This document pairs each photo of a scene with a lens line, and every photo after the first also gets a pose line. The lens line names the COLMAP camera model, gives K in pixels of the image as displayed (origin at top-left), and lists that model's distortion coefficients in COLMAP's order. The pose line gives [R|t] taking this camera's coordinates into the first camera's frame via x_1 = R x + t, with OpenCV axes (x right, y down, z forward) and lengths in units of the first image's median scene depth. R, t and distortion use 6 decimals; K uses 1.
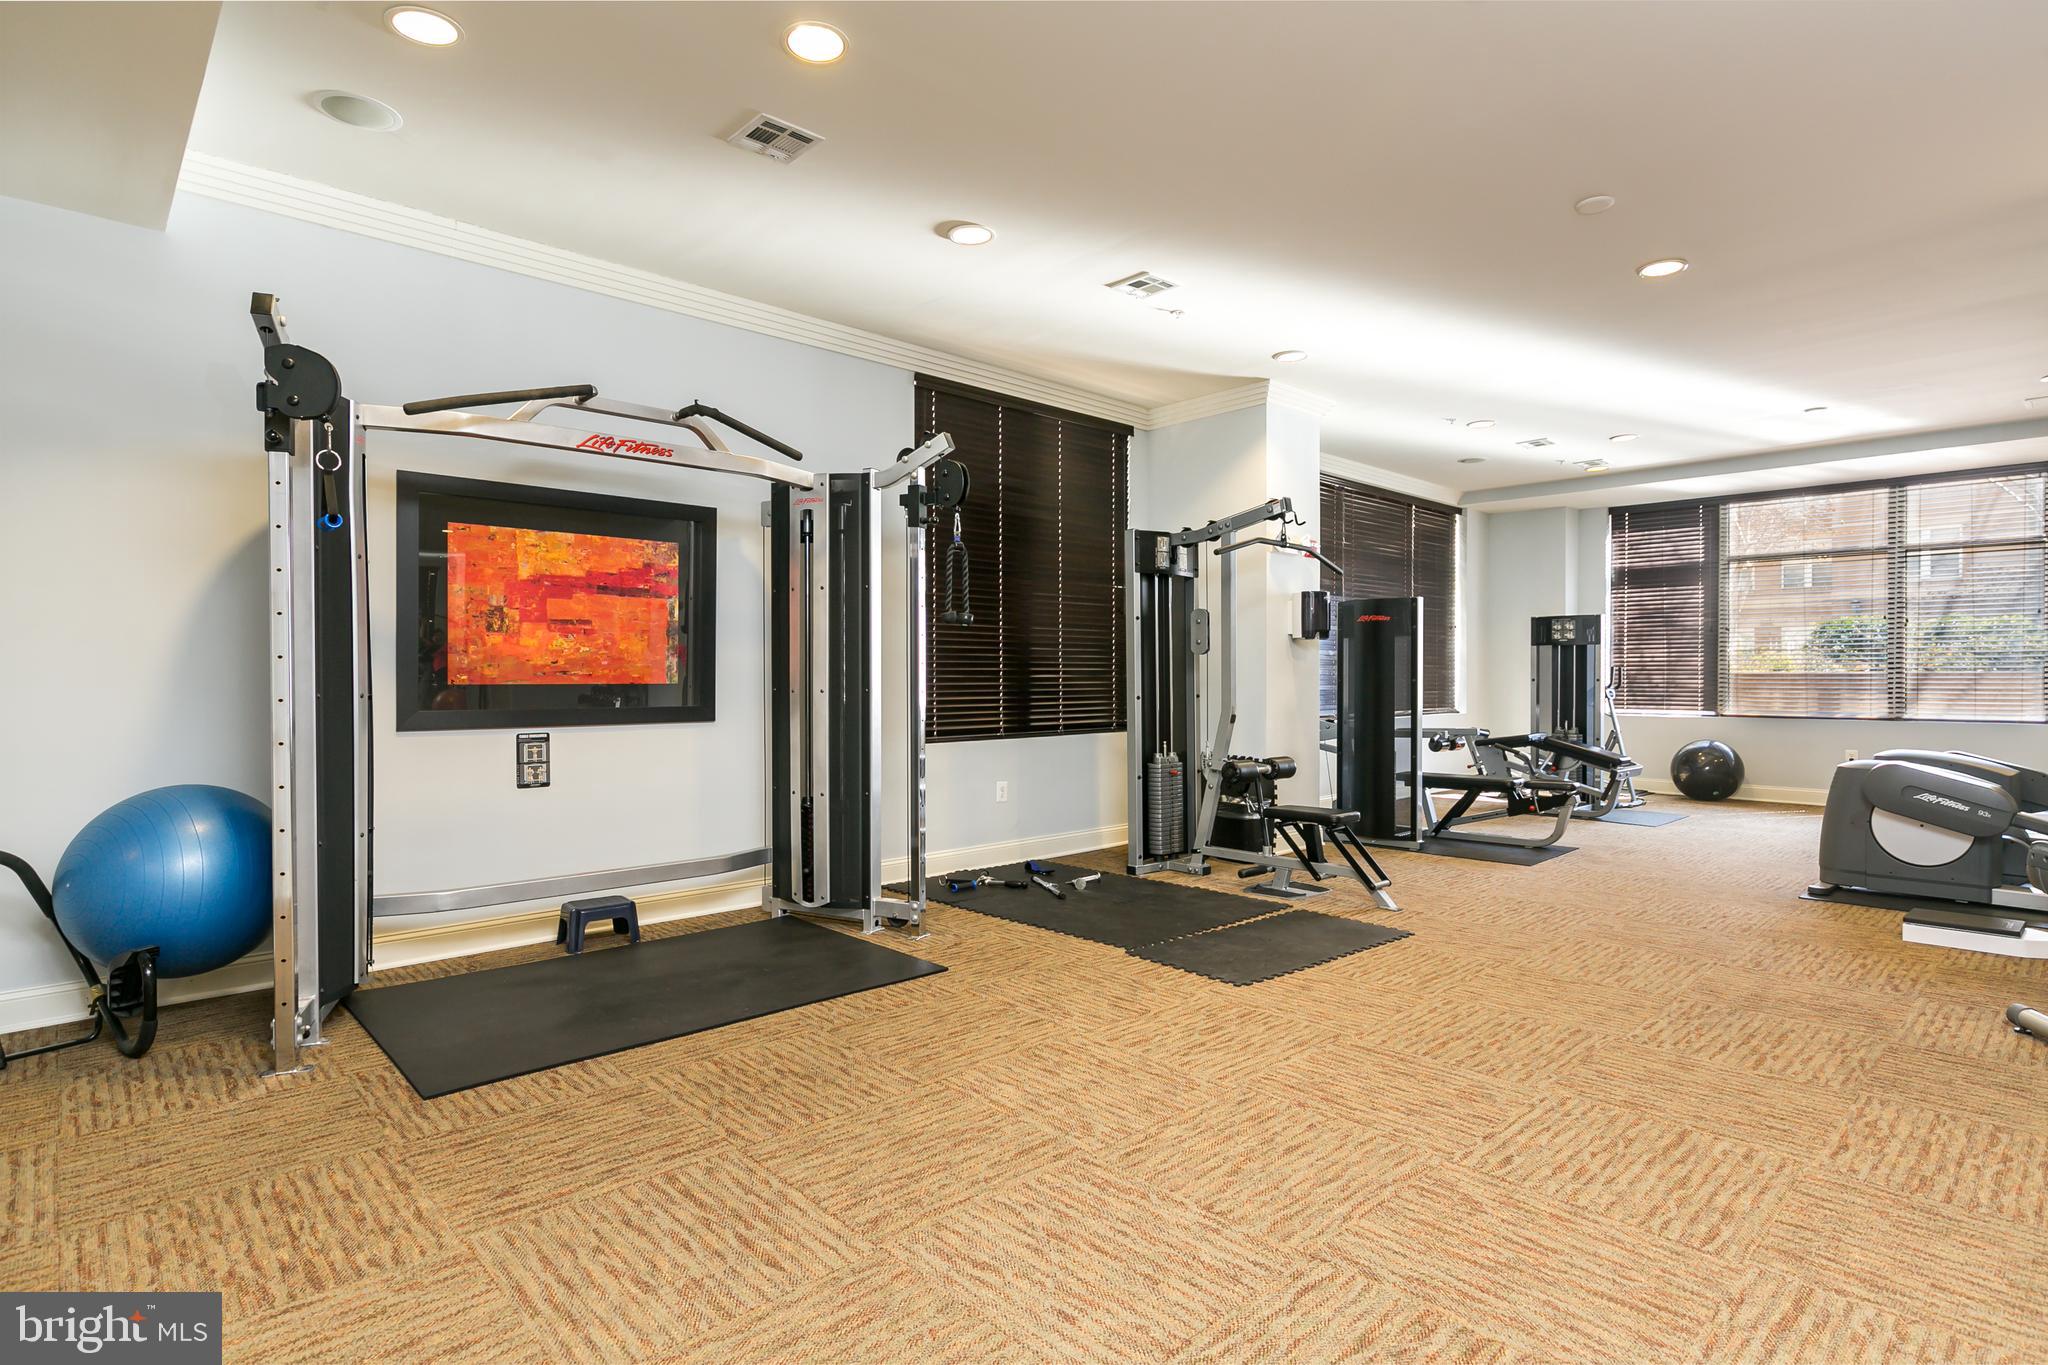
lens RADIAL K [[1050.6, 0, 1031.0], [0, 1050.6, 673.6], [0, 0, 1]] dist [-0.011710, 0.002766]
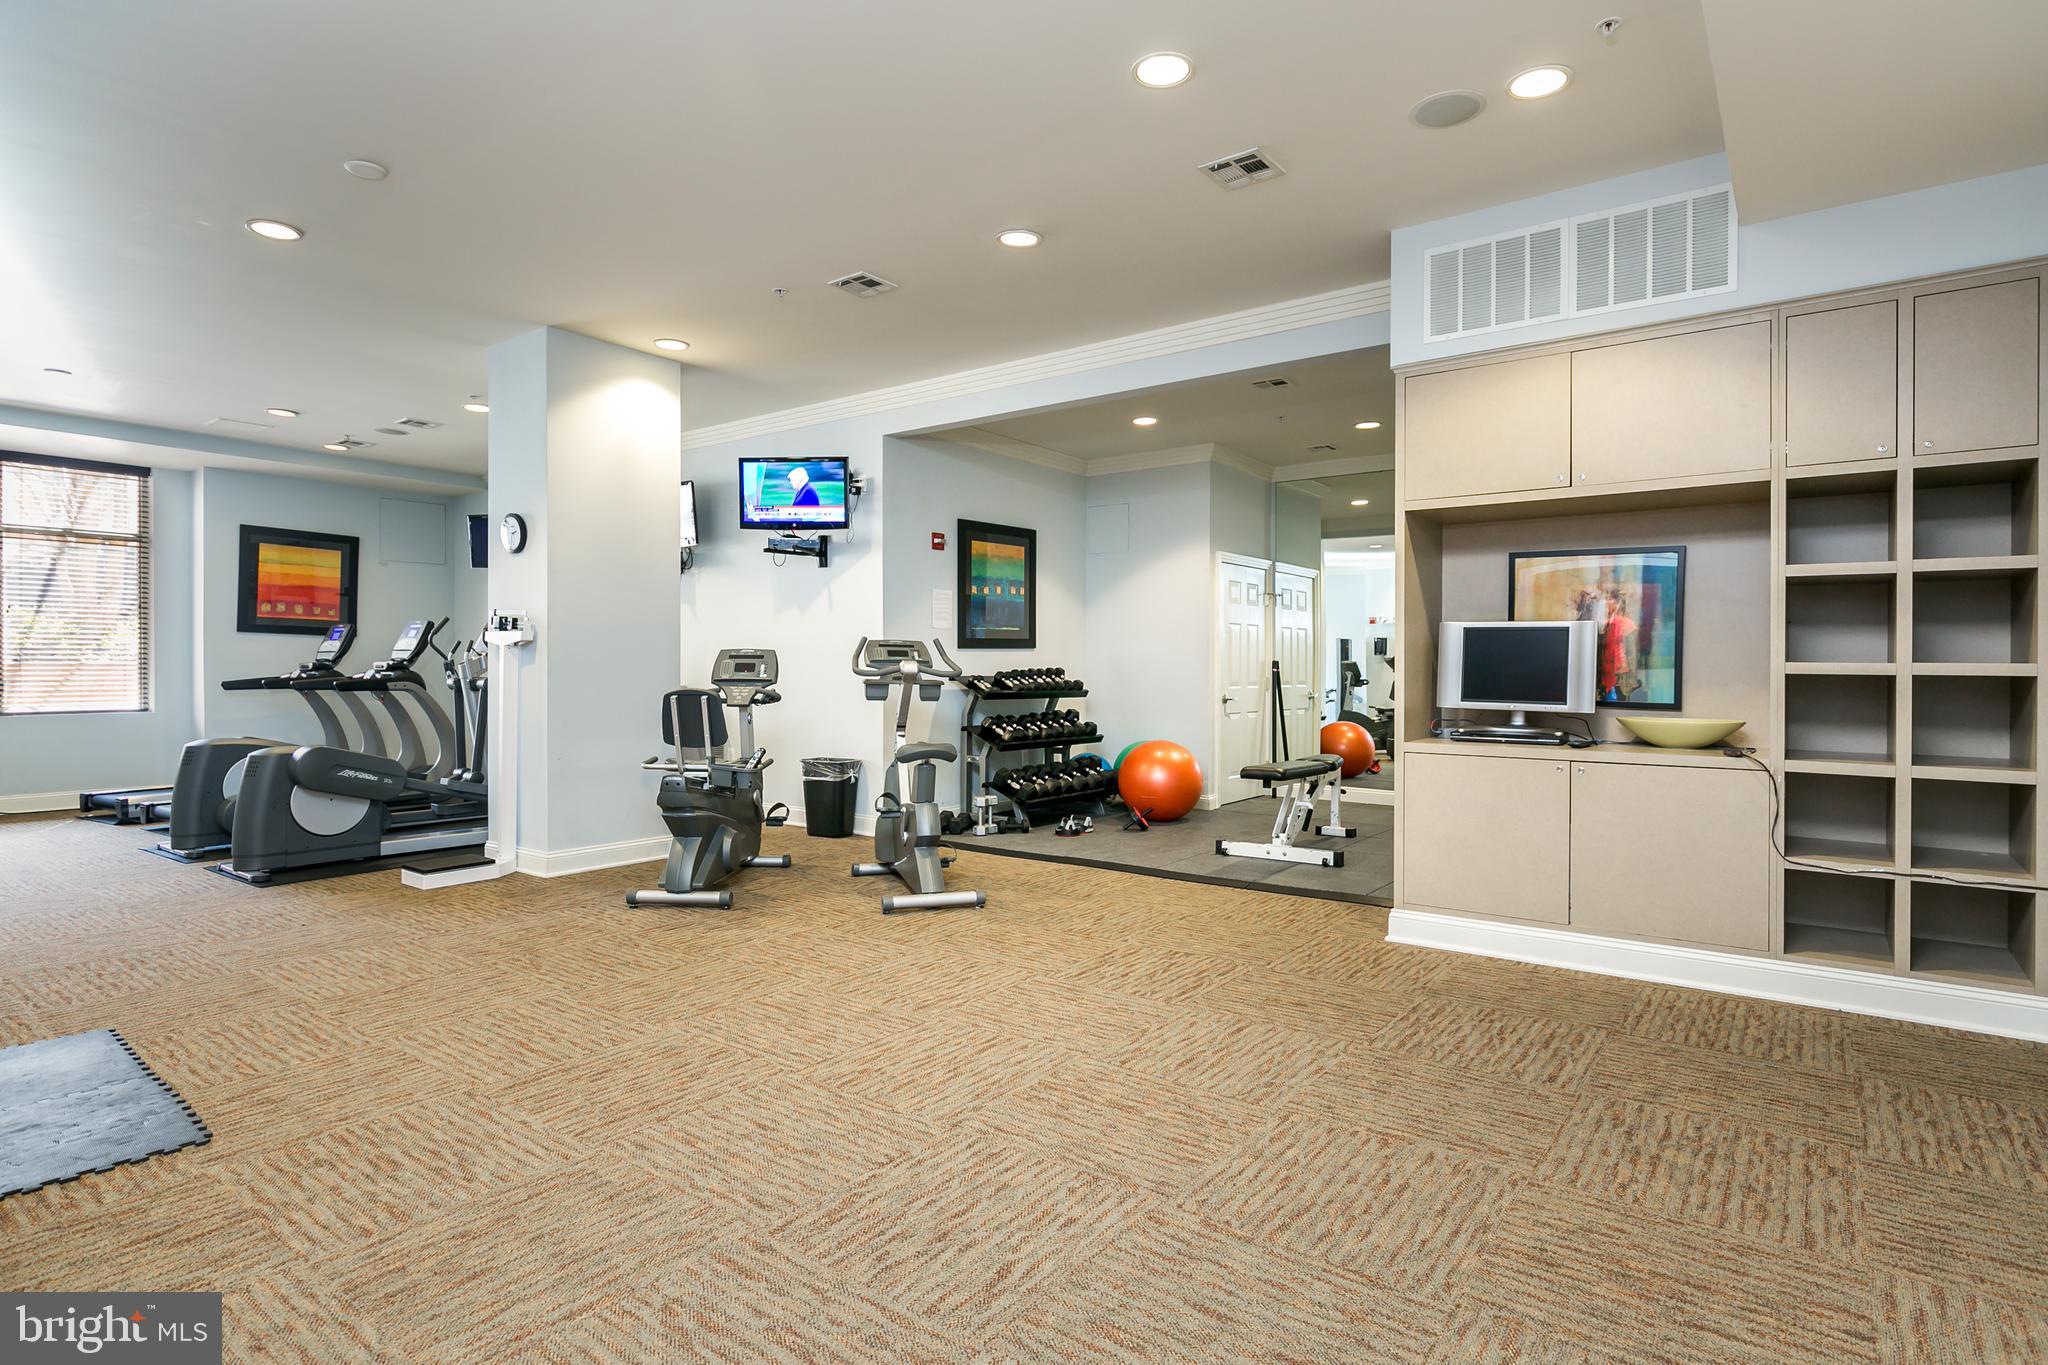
lens RADIAL K [[1050.6, 0, 1037.6], [0, 1050.6, 672.9], [0, 0, 1]] dist [-0.011710, 0.002766]
pose [[-0.177220, -0.007608, 0.984142, -0.244465], [-0.001732, 0.999971, 0.007419, -0.000662], [-0.984170, -0.000390, -0.177228, 0.276398]]
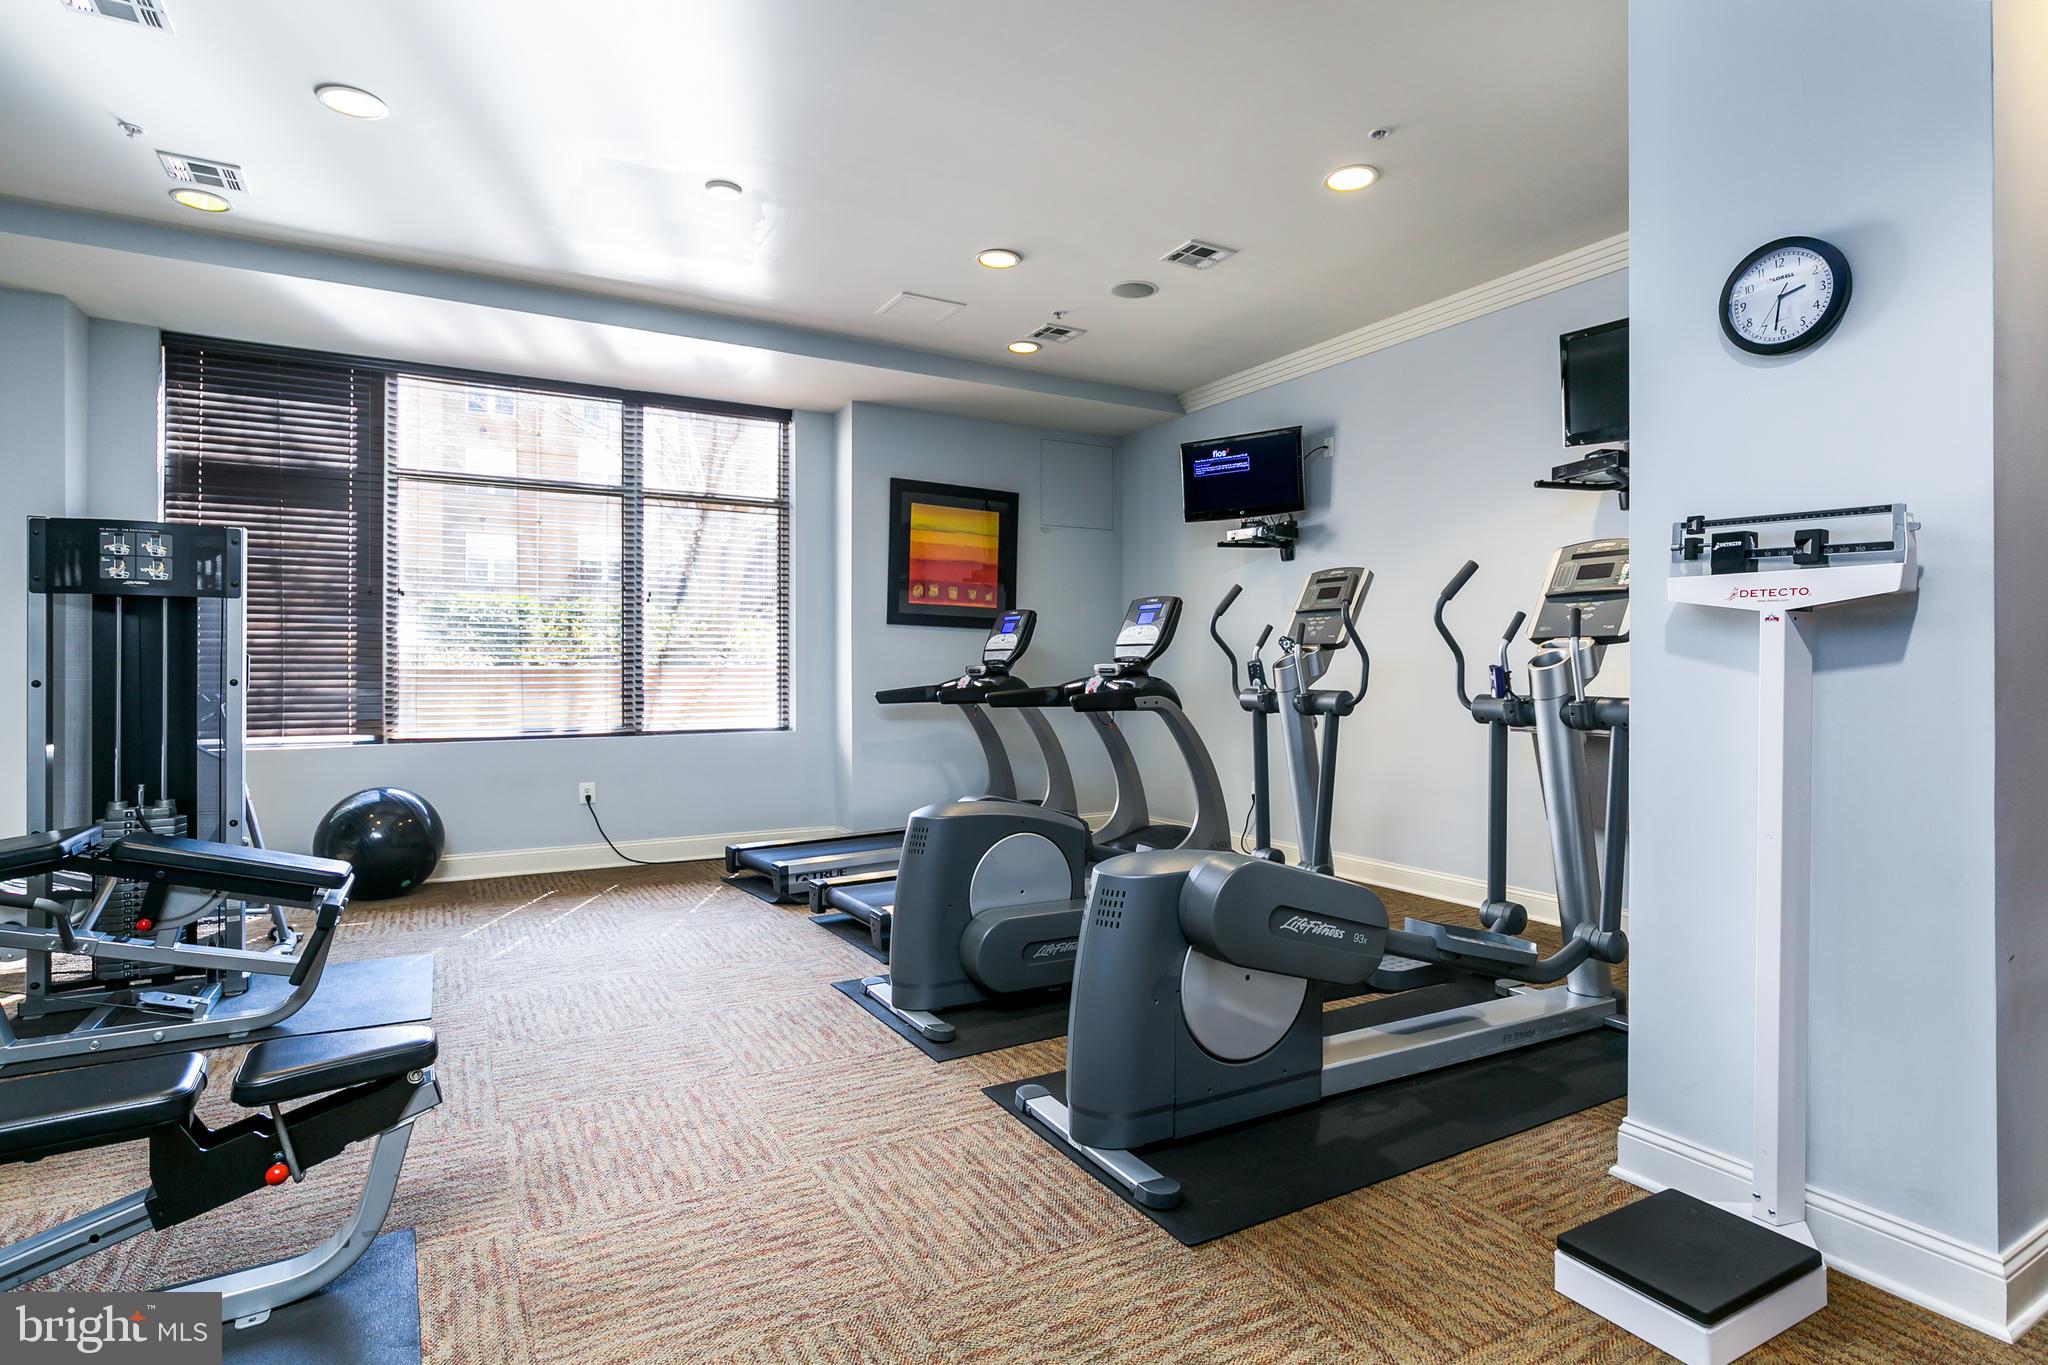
lens RADIAL K [[1050.6, 0, 1023.2], [0, 1050.6, 668.8], [0, 0, 1]] dist [-0.011710, 0.002766]
pose [[0.241572, -0.000020, 0.970383, 0.217008], [0.000307, 1.000000, -0.000056, 0.000600], [-0.970383, 0.000312, 0.241572, 0.607488]]
